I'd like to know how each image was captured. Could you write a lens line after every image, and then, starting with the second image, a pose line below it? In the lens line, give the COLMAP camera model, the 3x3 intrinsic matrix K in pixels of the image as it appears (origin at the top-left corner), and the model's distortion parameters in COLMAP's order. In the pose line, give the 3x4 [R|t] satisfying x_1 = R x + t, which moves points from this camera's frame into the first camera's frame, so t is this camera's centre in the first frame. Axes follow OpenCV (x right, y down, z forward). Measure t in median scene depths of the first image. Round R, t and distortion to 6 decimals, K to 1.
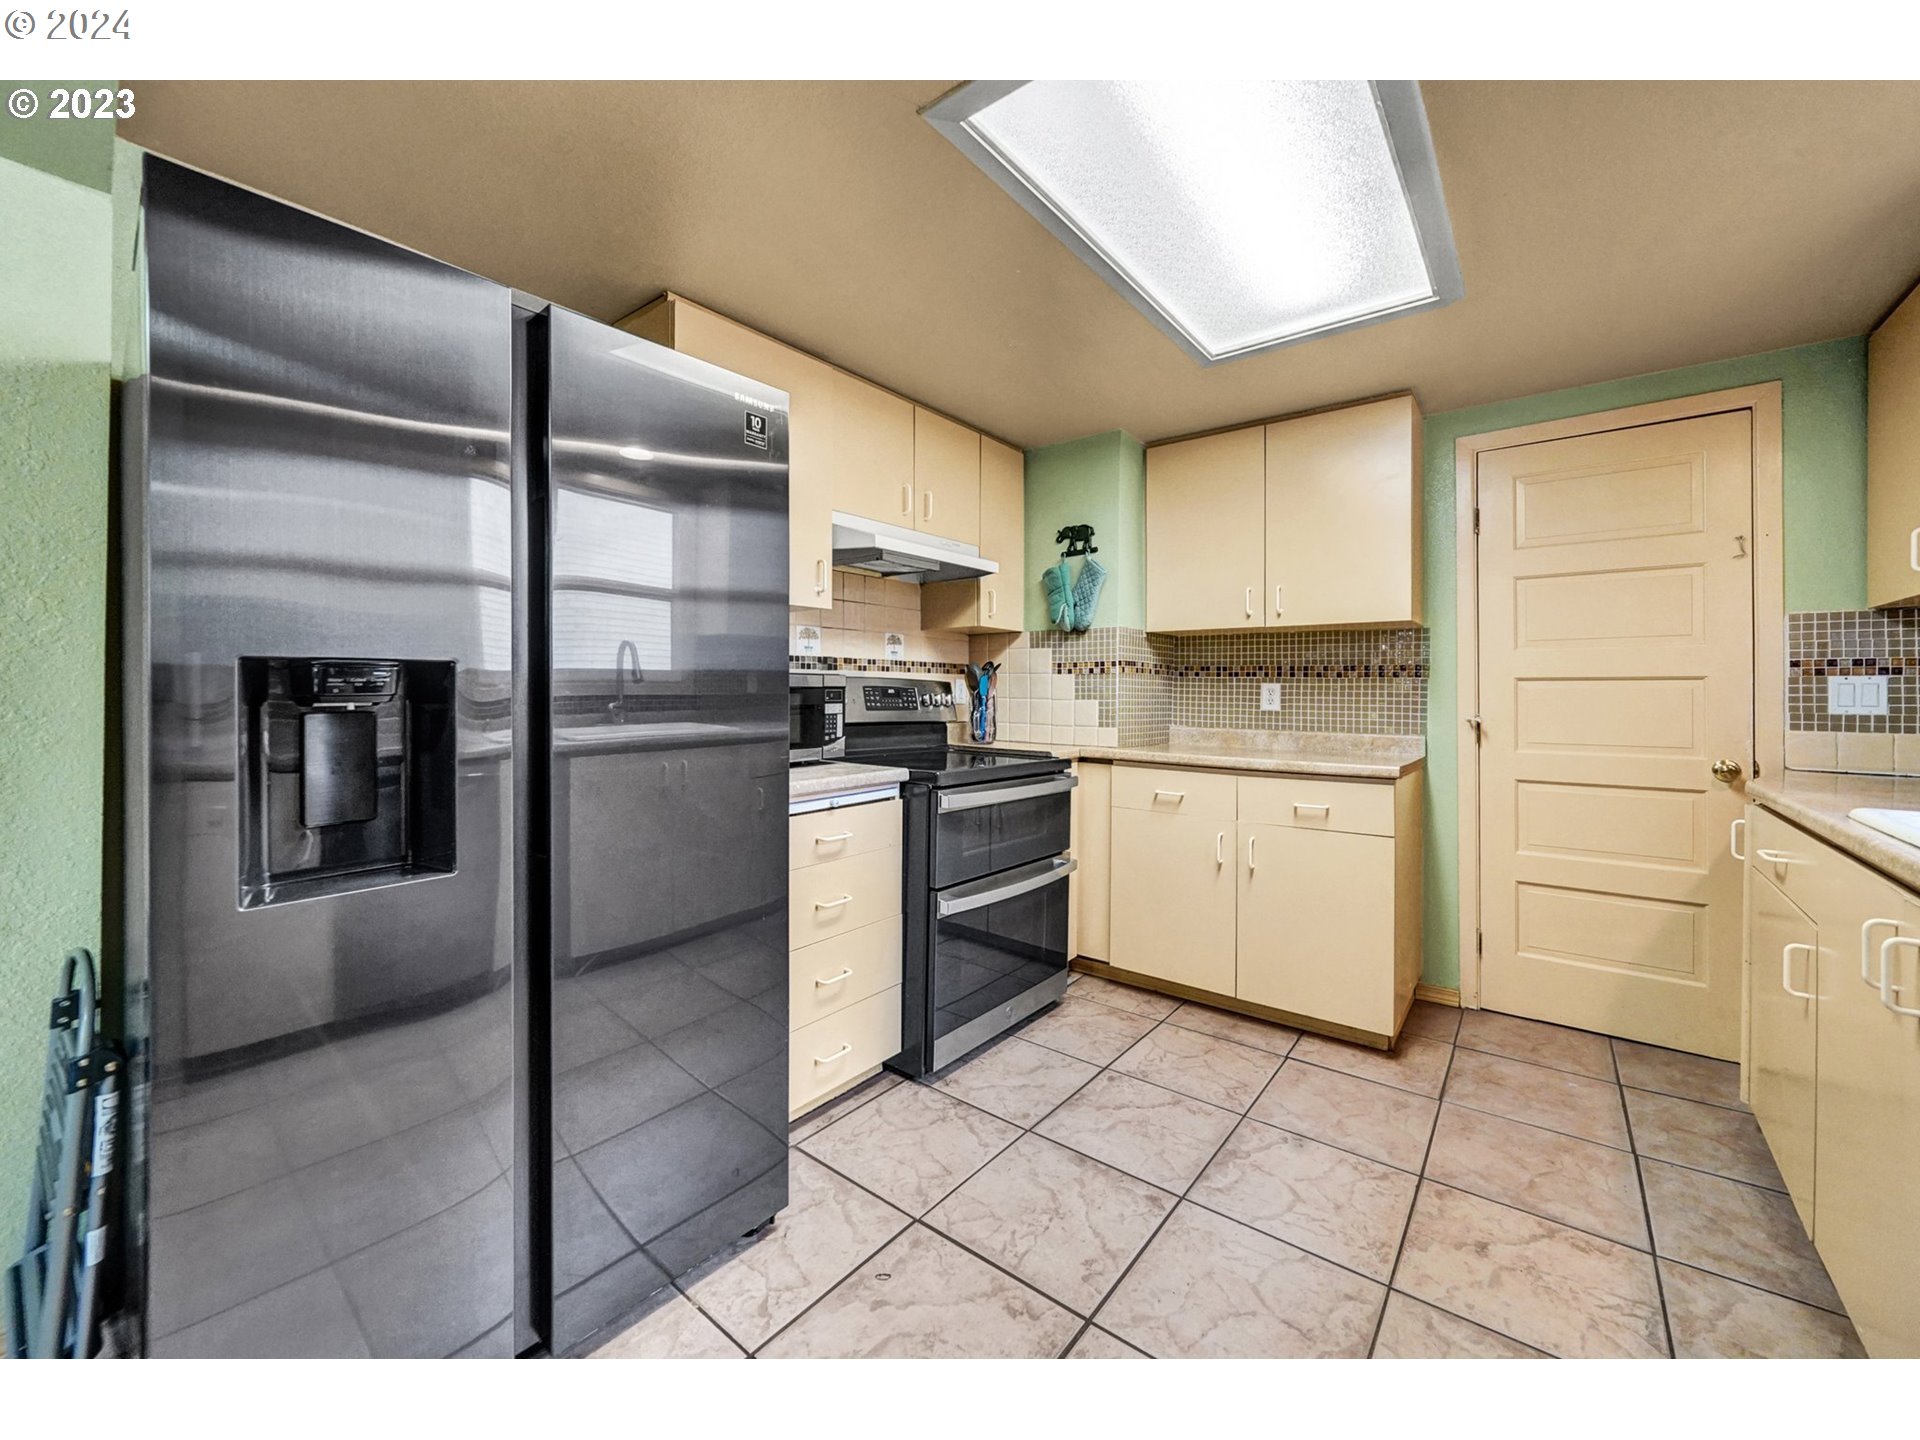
lens RADIAL K [[748.7, 0, 970.3], [0, 748.7, 679.4], [0, 0, 1]] dist [0.014592, -0.000200]
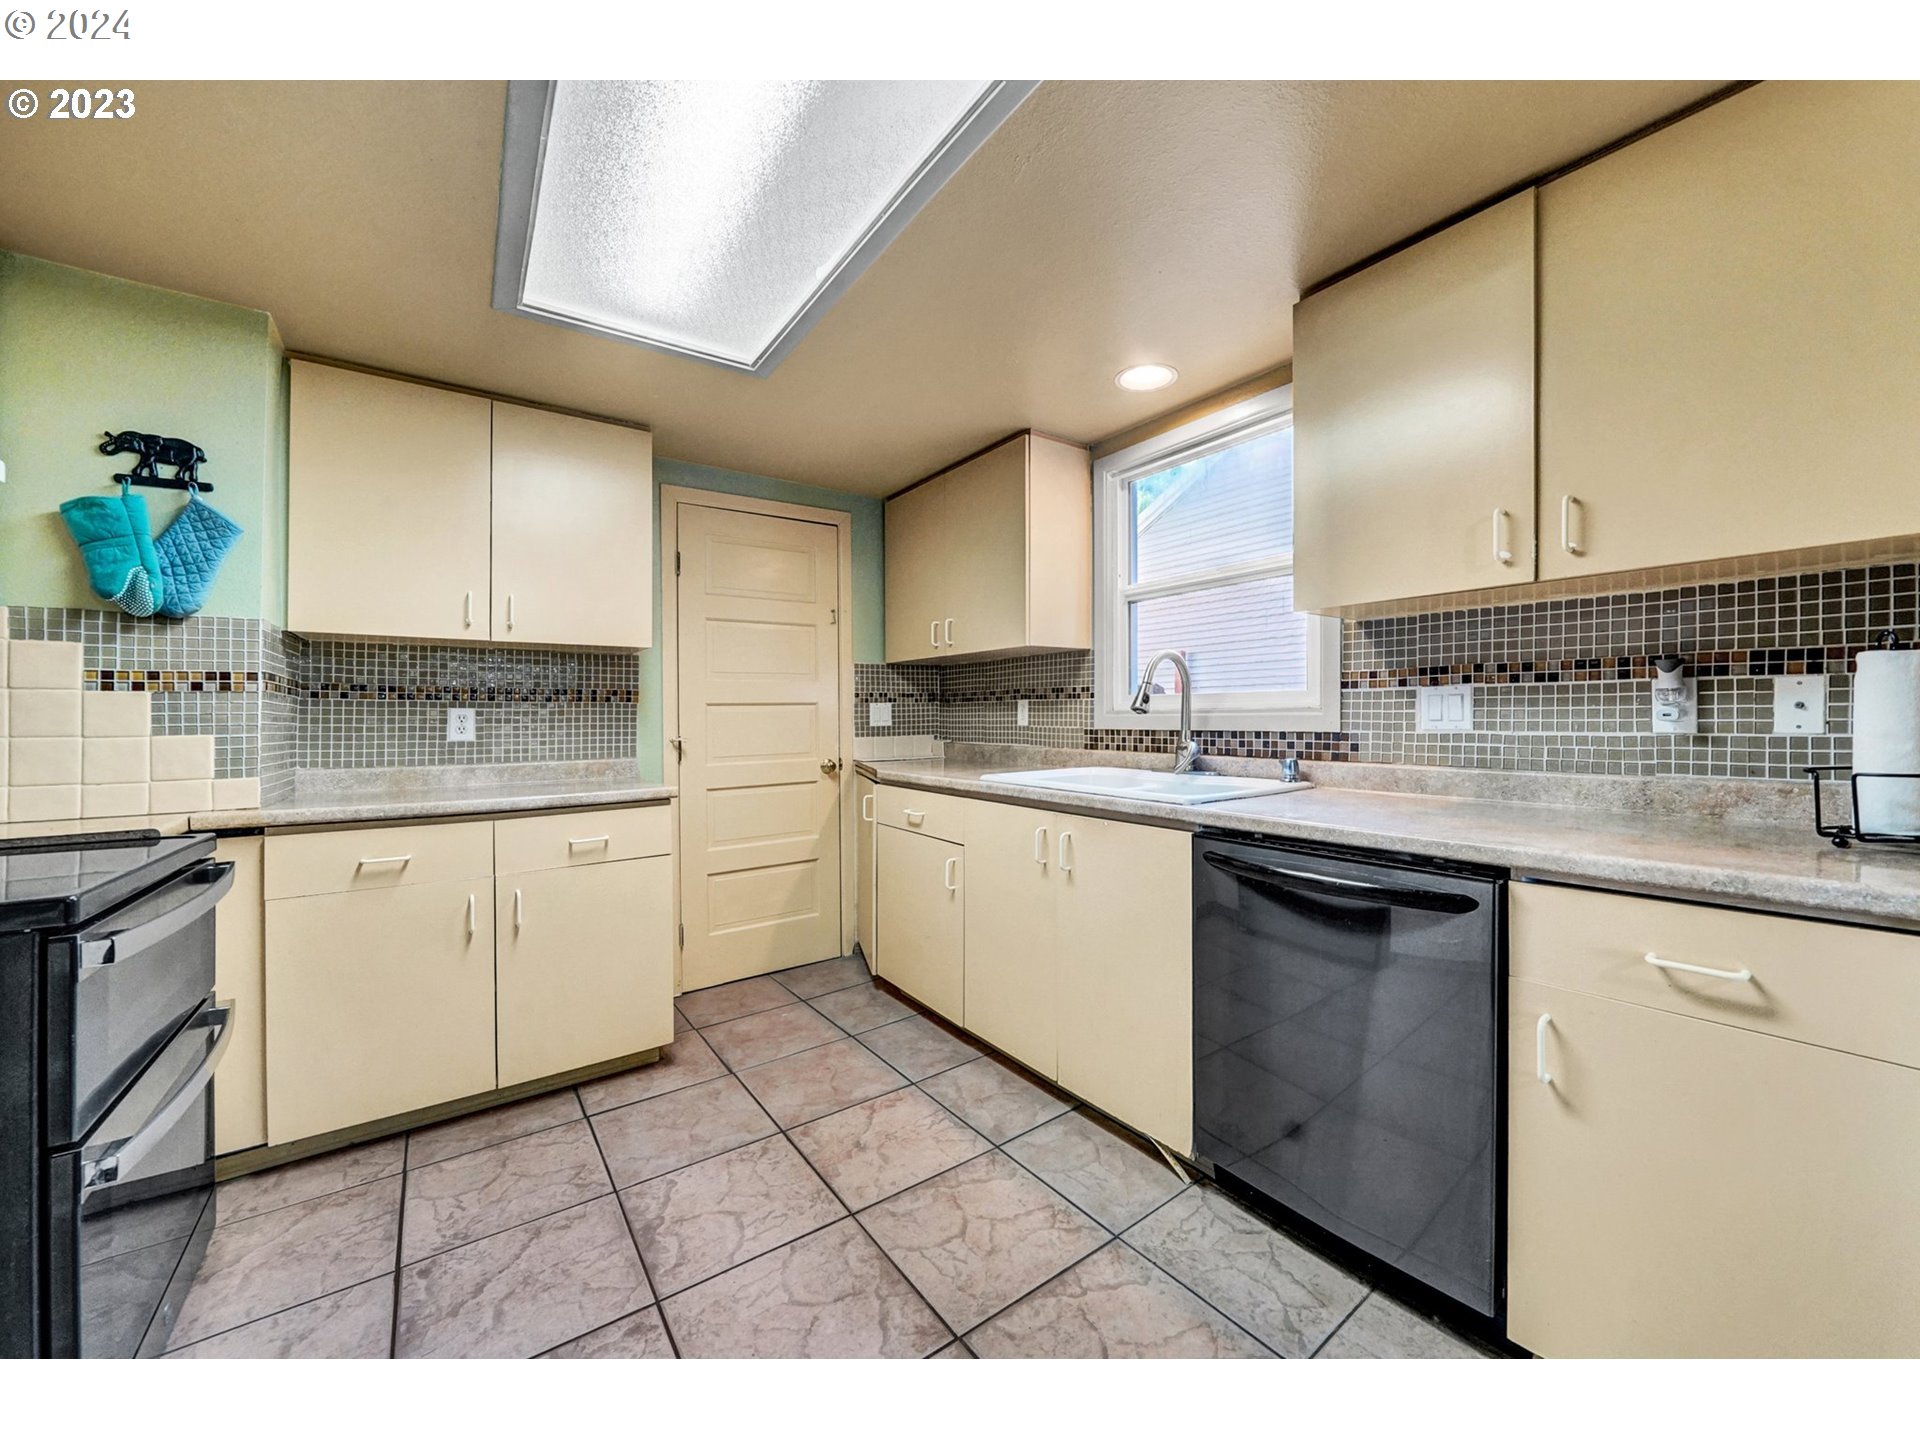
lens RADIAL K [[748.7, 0, 960.9], [0, 748.7, 718.5], [0, 0, 1]] dist [0.014592, -0.000200]
pose [[0.297317, -0.011714, 0.954707, -0.267185], [-0.001590, 0.999917, 0.012764, 0.005989], [-0.954778, -0.005313, 0.297274, 0.257177]]
